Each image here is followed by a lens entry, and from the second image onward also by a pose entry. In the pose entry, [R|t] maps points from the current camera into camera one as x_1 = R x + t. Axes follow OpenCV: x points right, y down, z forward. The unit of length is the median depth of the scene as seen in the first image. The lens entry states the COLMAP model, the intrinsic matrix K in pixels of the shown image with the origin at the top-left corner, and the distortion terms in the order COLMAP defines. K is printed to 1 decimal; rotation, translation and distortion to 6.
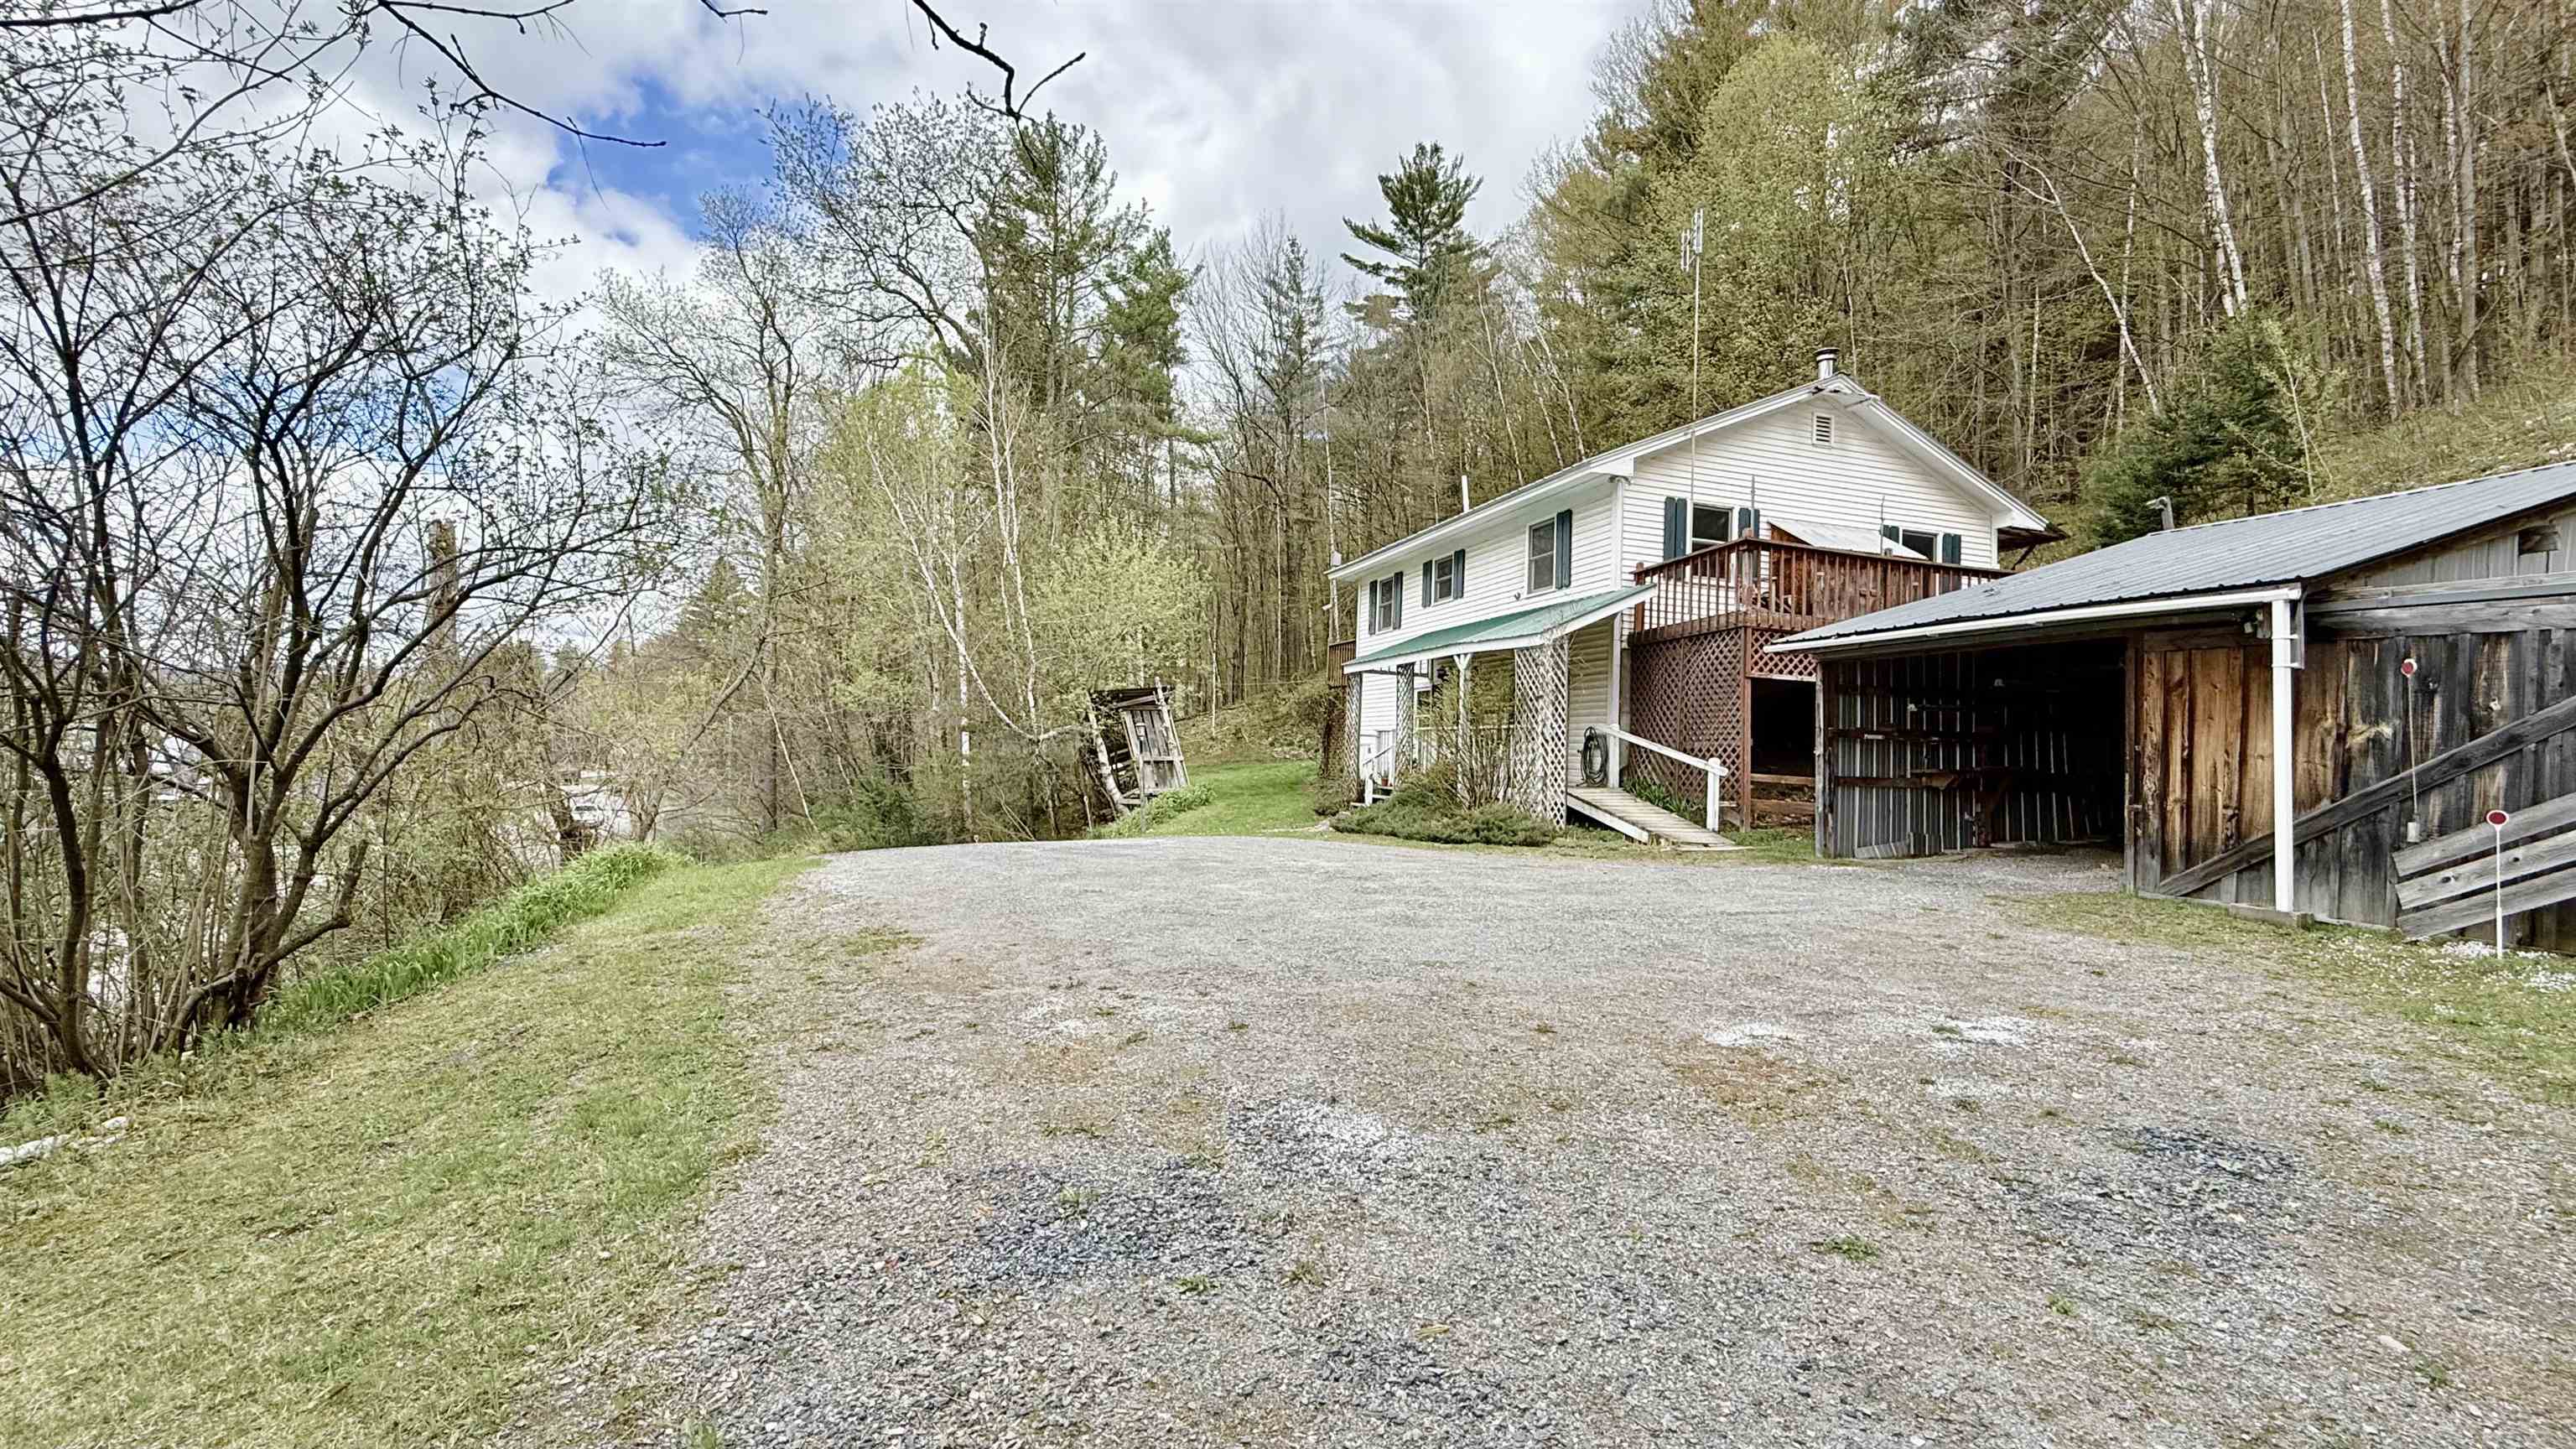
lens RADIAL K [[1028.6, 0, 1293.8], [0, 1028.6, 723.8], [0, 0, 1]] dist [-0.001714, -0.000111]
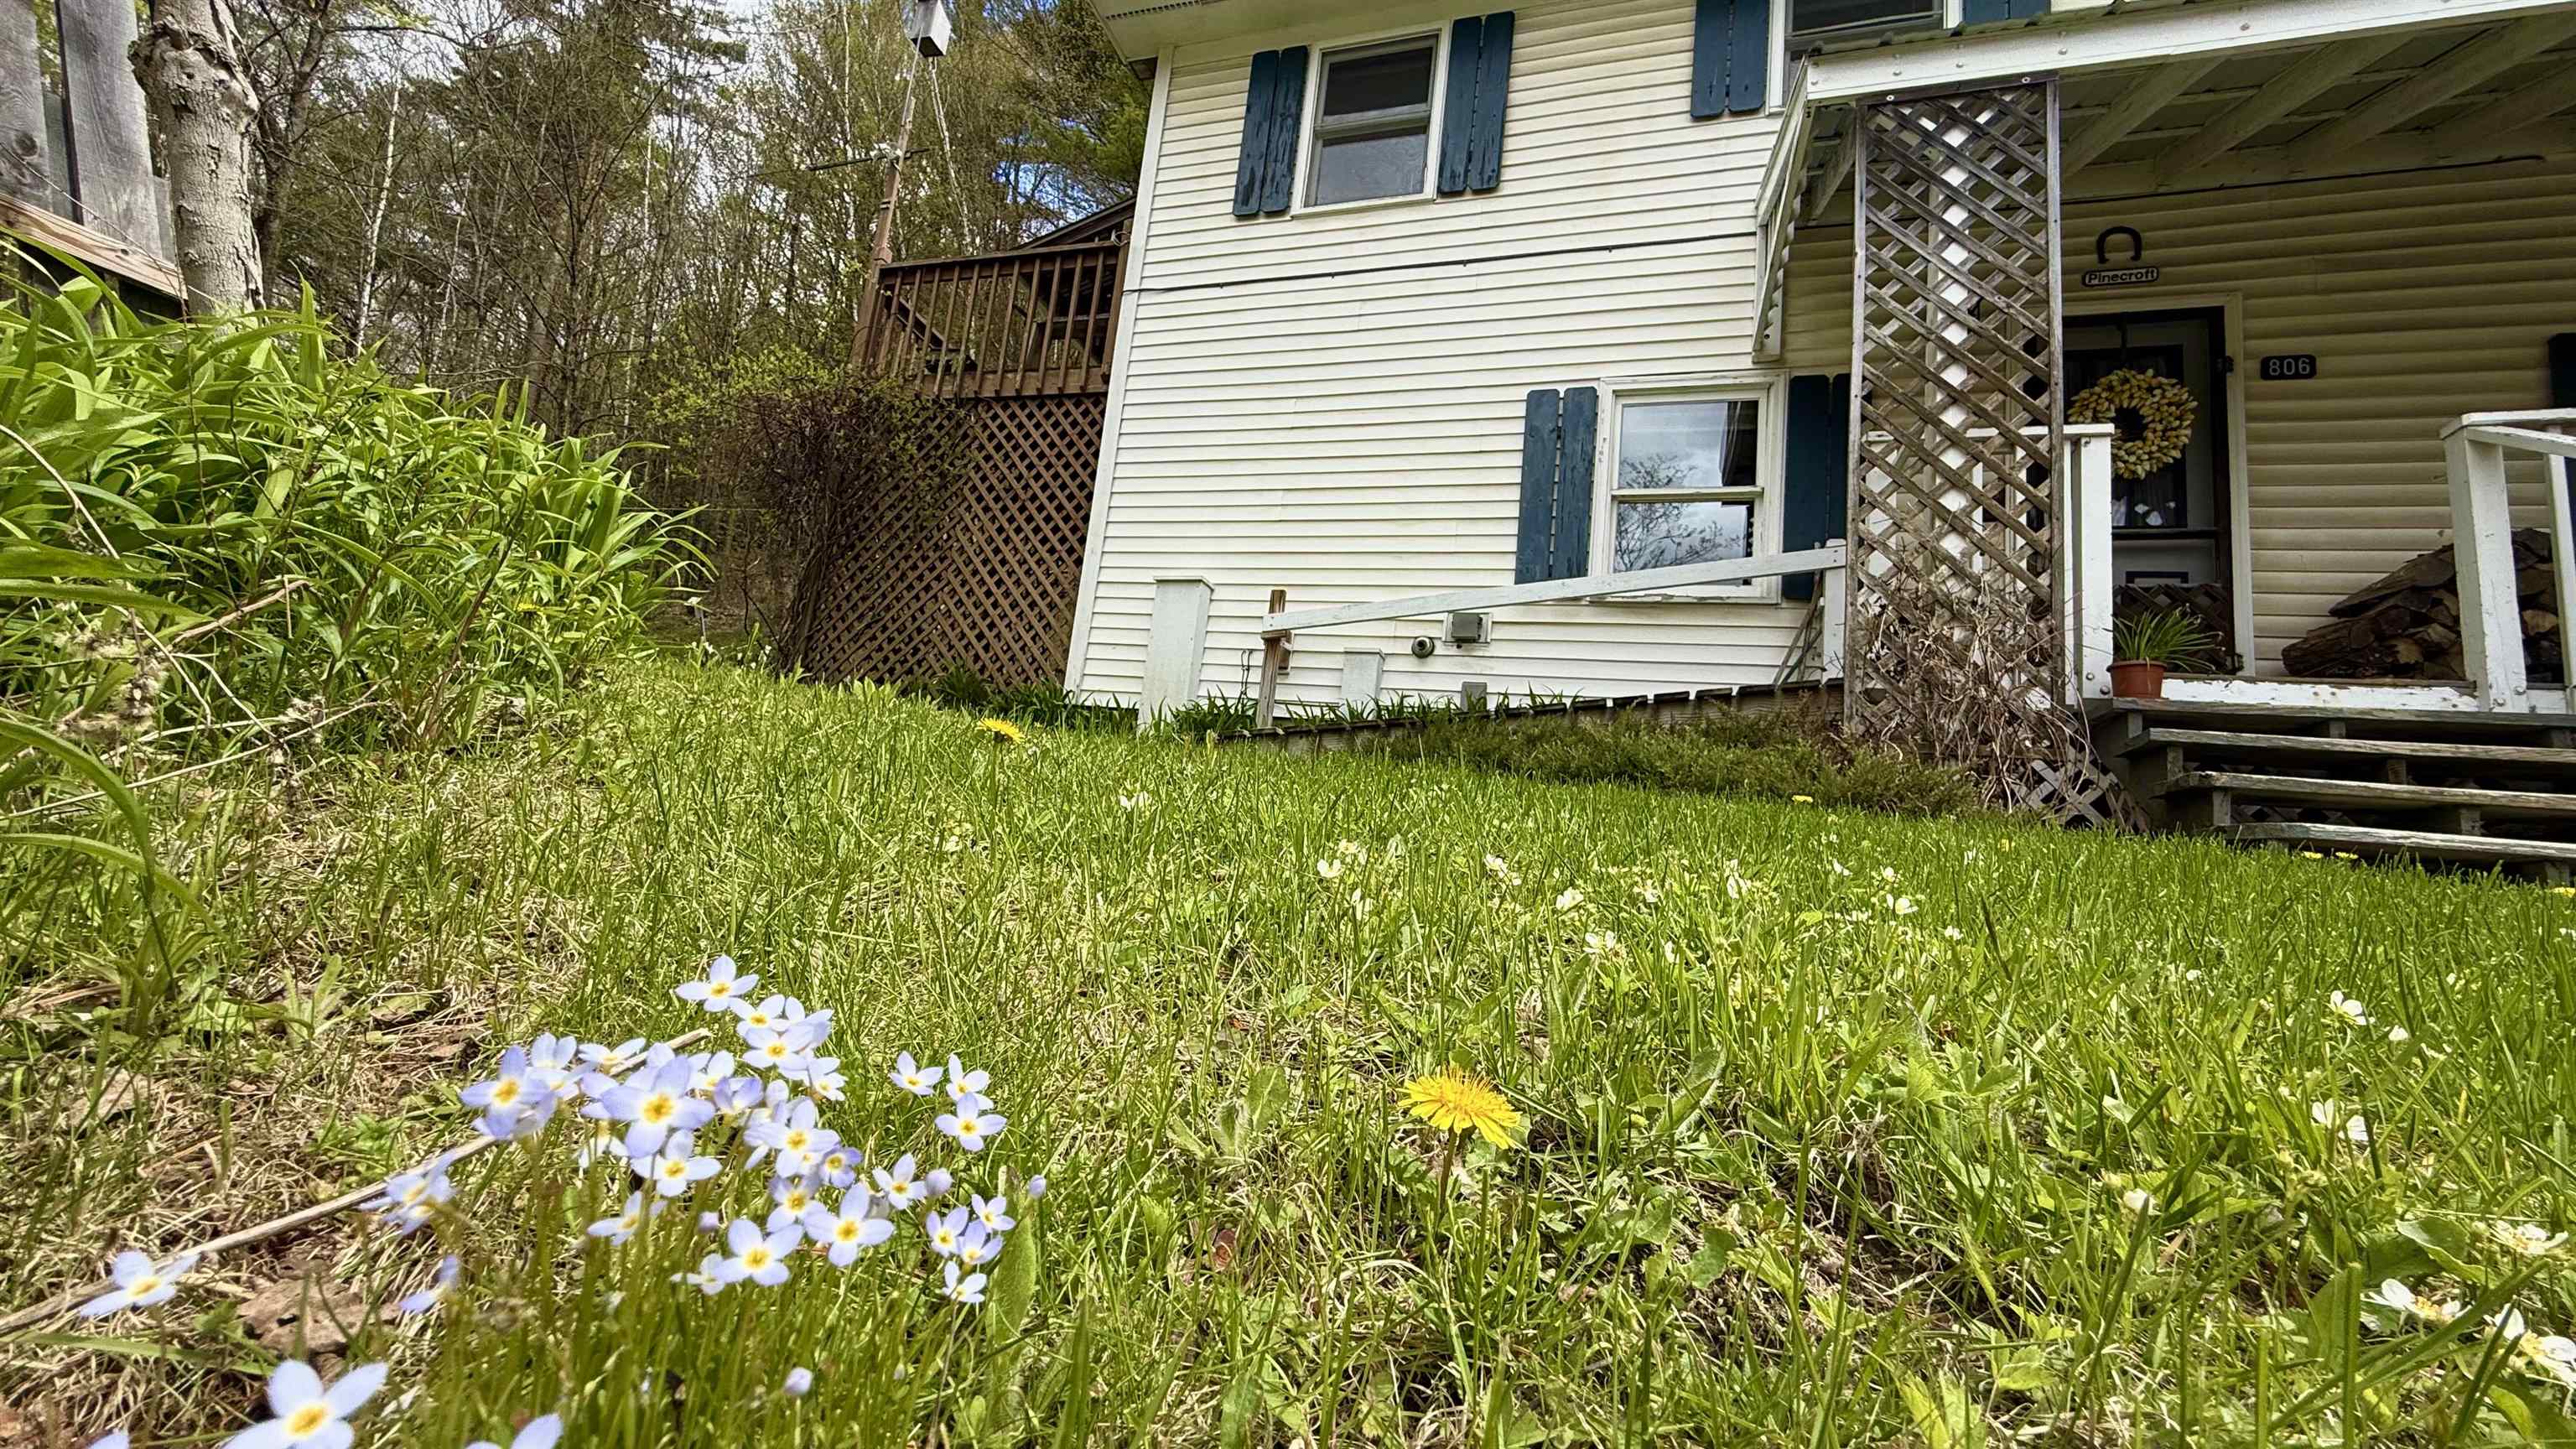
lens RADIAL K [[1028.6, 0, 1271.3], [0, 1028.6, 720.6], [0, 0, 1]] dist [-0.001714, -0.000111]
pose [[0.613997, 0.166548, 0.771537, -0.180732], [-0.119793, 0.985824, -0.117473, 0.127766], [-0.780165, -0.020297, 0.625244, 1.237363]]
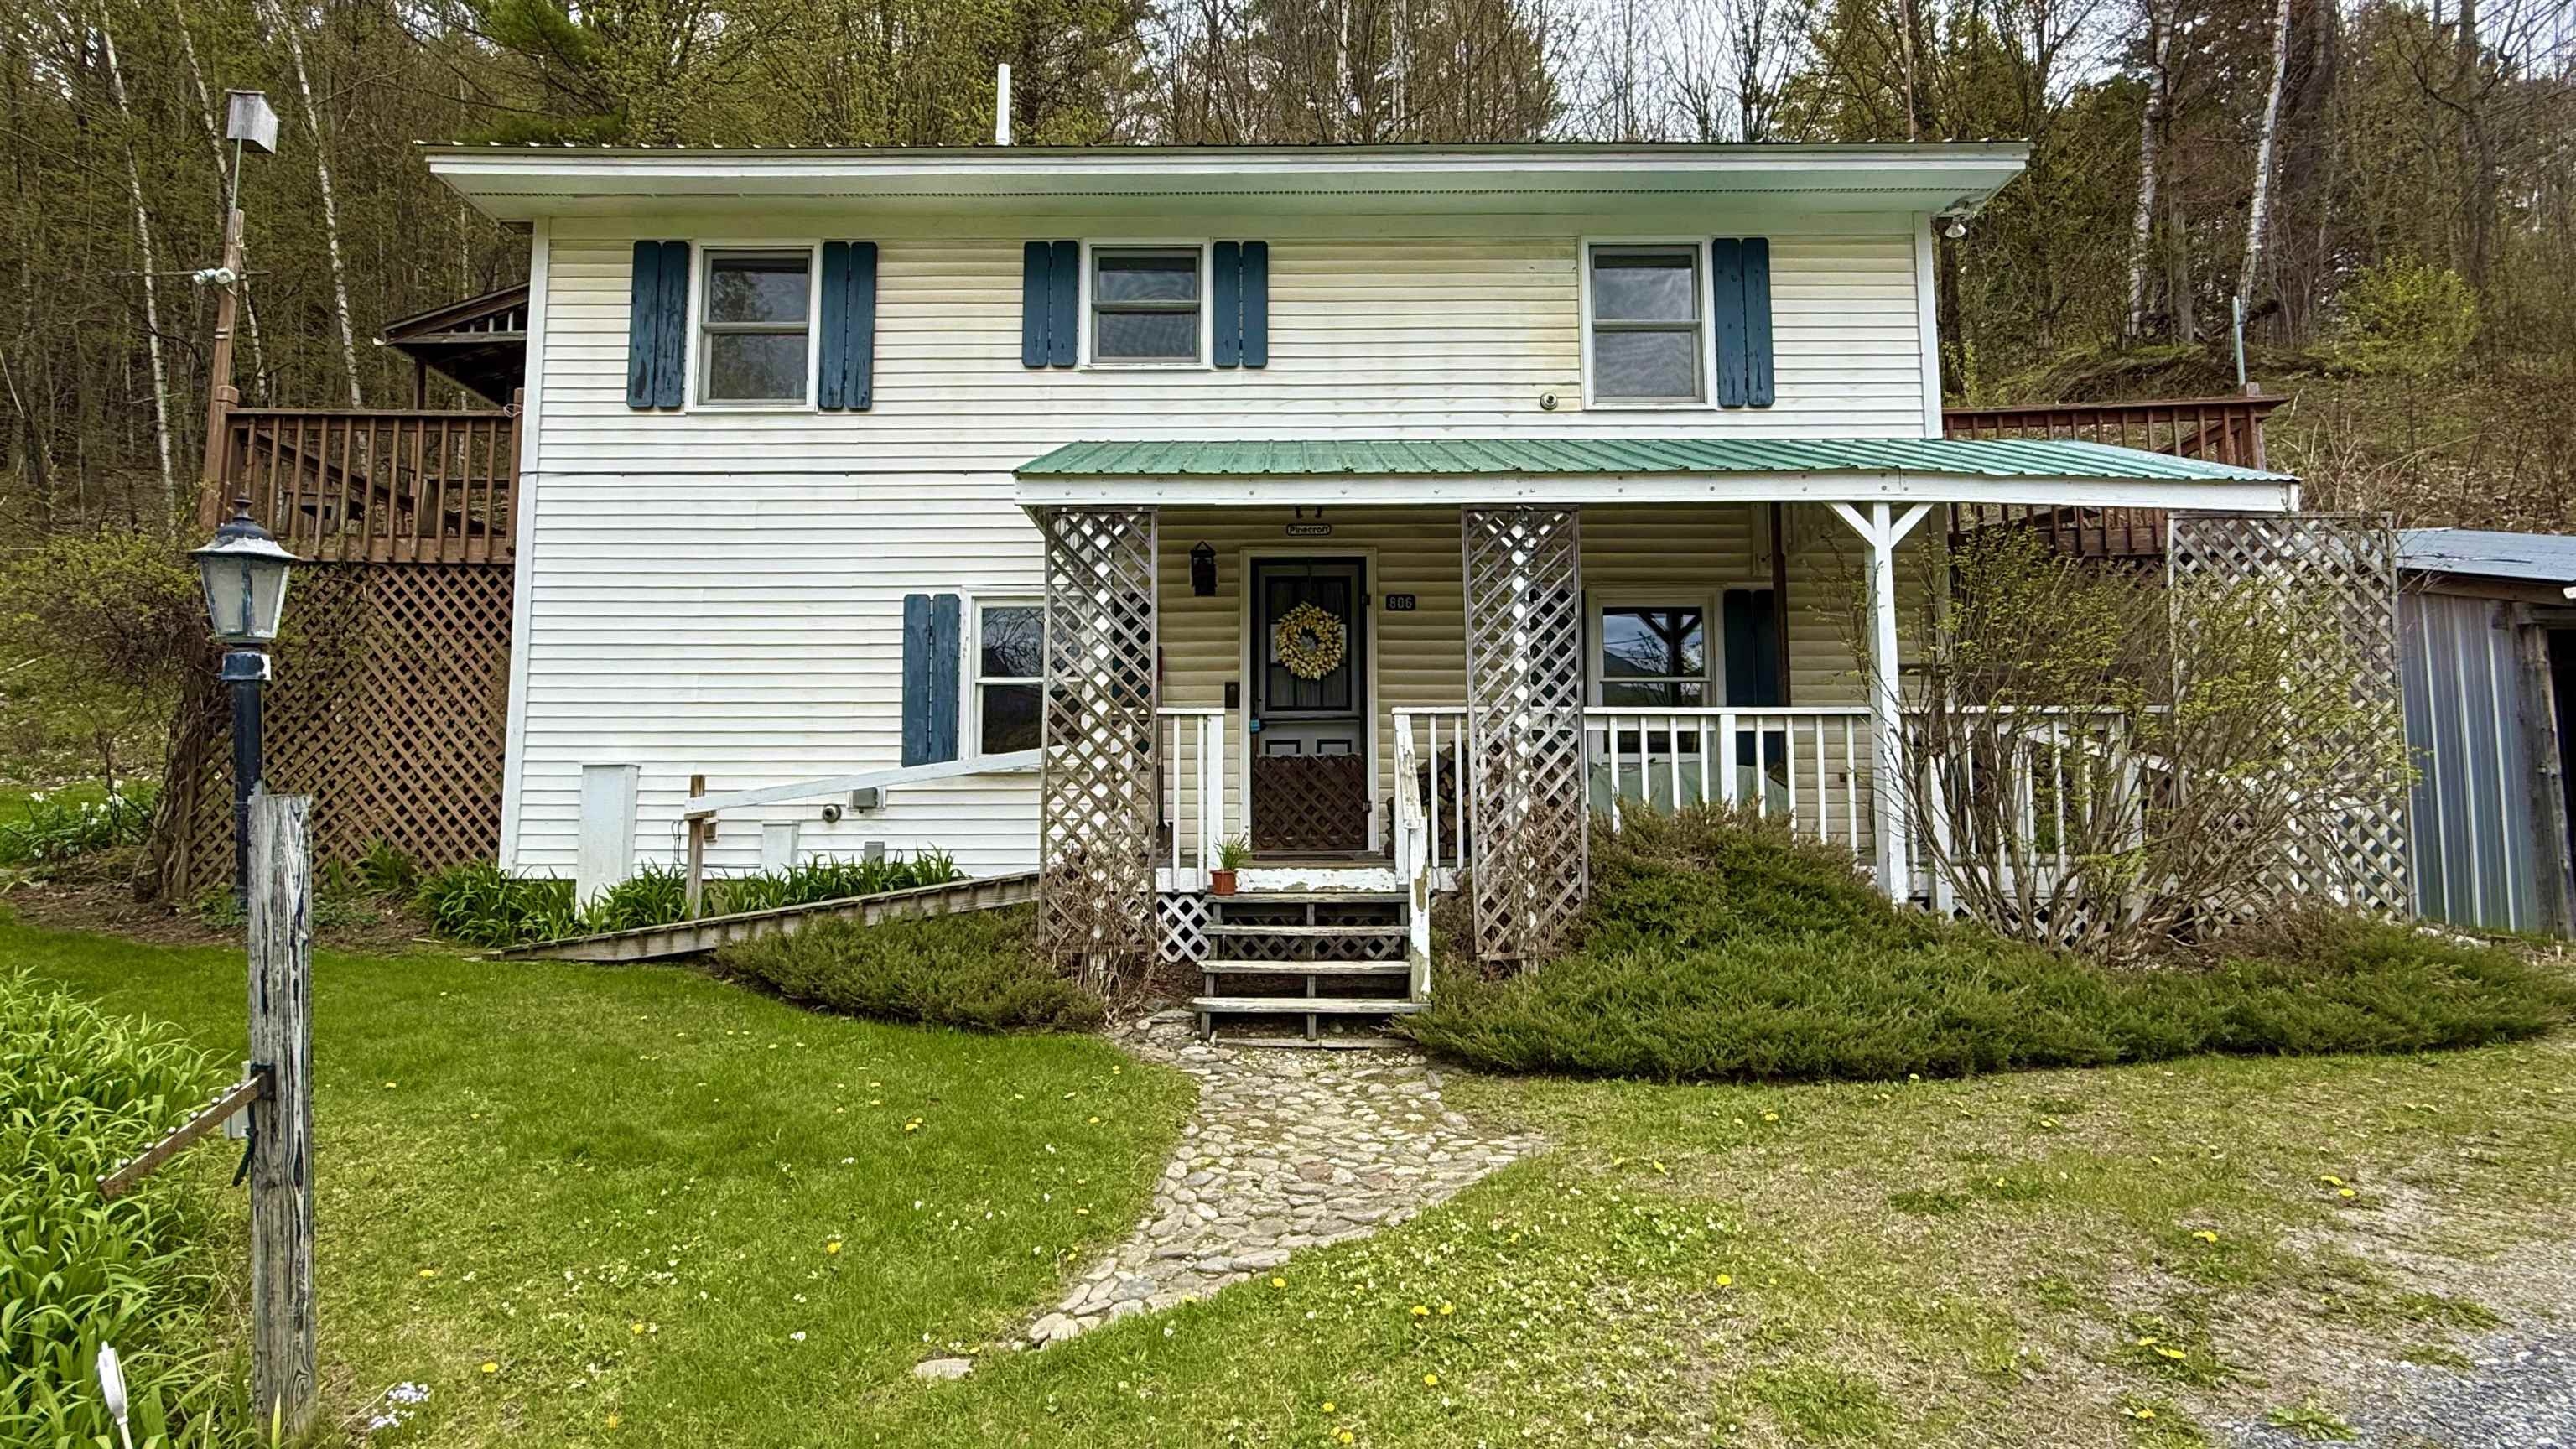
lens RADIAL K [[1254.9, 0, 1277.5], [0, 1254.9, 722.7], [0, 0, 1]] dist [-0.005882, 0.001662]
pose [[0.336746, 0.055255, 0.939973, -0.317068], [-0.018157, 0.998472, -0.052189, 0.035473], [-0.941420, 0.000507, 0.337235, 1.057517]]
